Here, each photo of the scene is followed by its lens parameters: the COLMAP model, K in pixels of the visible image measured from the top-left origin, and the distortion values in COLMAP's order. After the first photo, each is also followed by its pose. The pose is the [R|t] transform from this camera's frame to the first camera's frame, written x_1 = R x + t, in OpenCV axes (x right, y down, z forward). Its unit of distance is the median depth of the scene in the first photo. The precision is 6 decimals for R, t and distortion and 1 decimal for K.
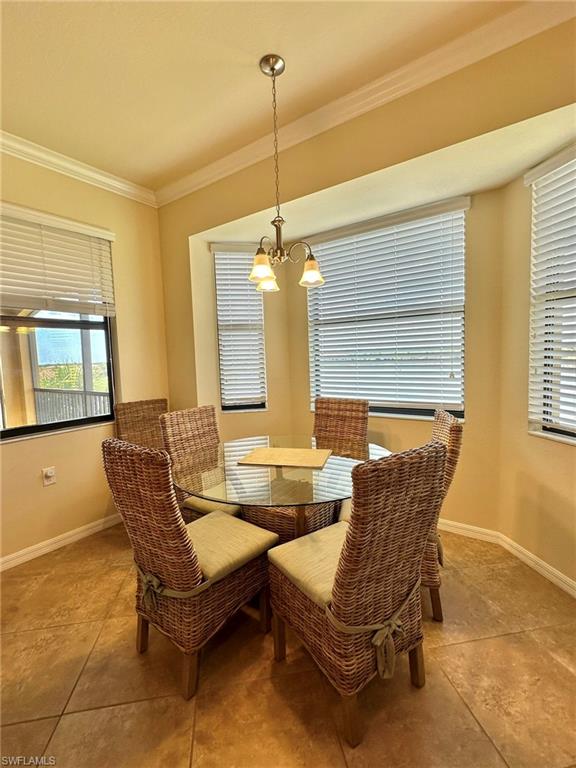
lens RADIAL K [[353.1, 0, 288.0], [0, 353.1, 384.0], [0, 0, 1]] dist [-0.001358, -0.000087]
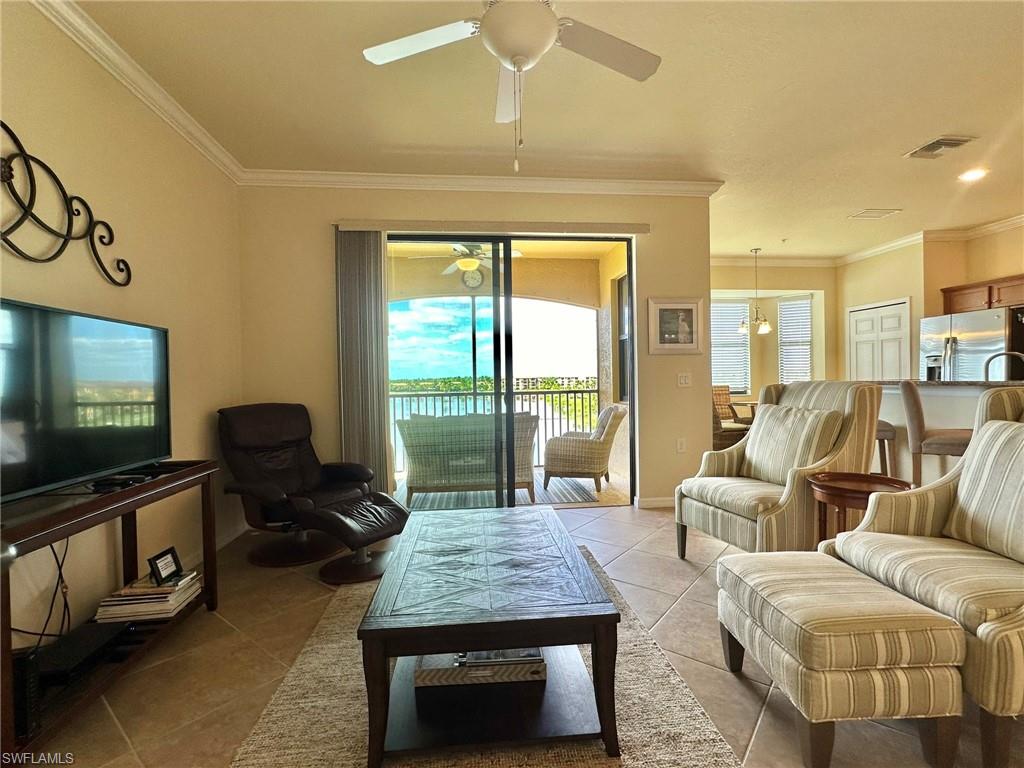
lens RADIAL K [[470.8, 0, 512.0], [0, 470.8, 384.0], [0, 0, 1]] dist [-0.001358, -0.000087]
pose [[0.748115, 0.016772, 0.663357, -1.858504], [0.049756, 0.995449, -0.081281, 0.120625], [-0.661701, 0.093813, 0.743875, 0.108691]]
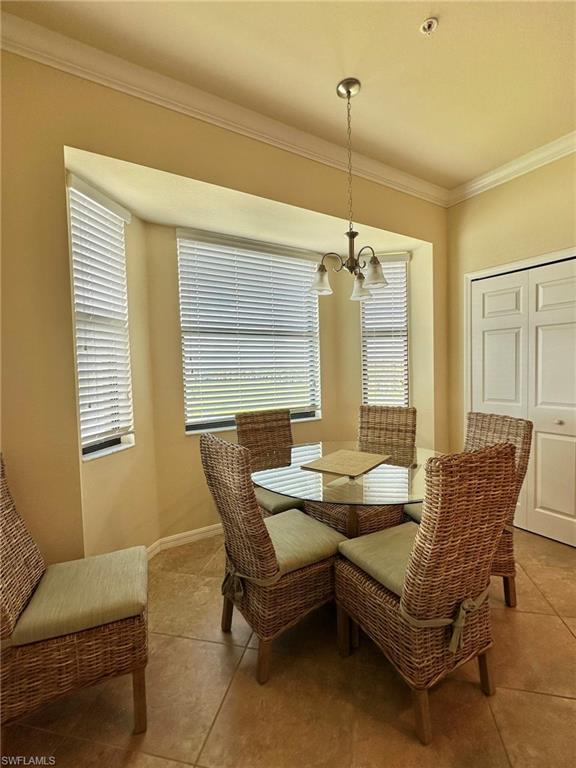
lens RADIAL K [[364.2, 0, 288.0], [0, 364.2, 384.0], [0, 0, 1]] dist [0.018238, -0.000076]
pose [[0.372116, -0.006688, 0.928162, -0.807587], [0.092763, 0.995236, -0.030019, 0.005328], [-0.923539, 0.097270, 0.370964, 0.587666]]
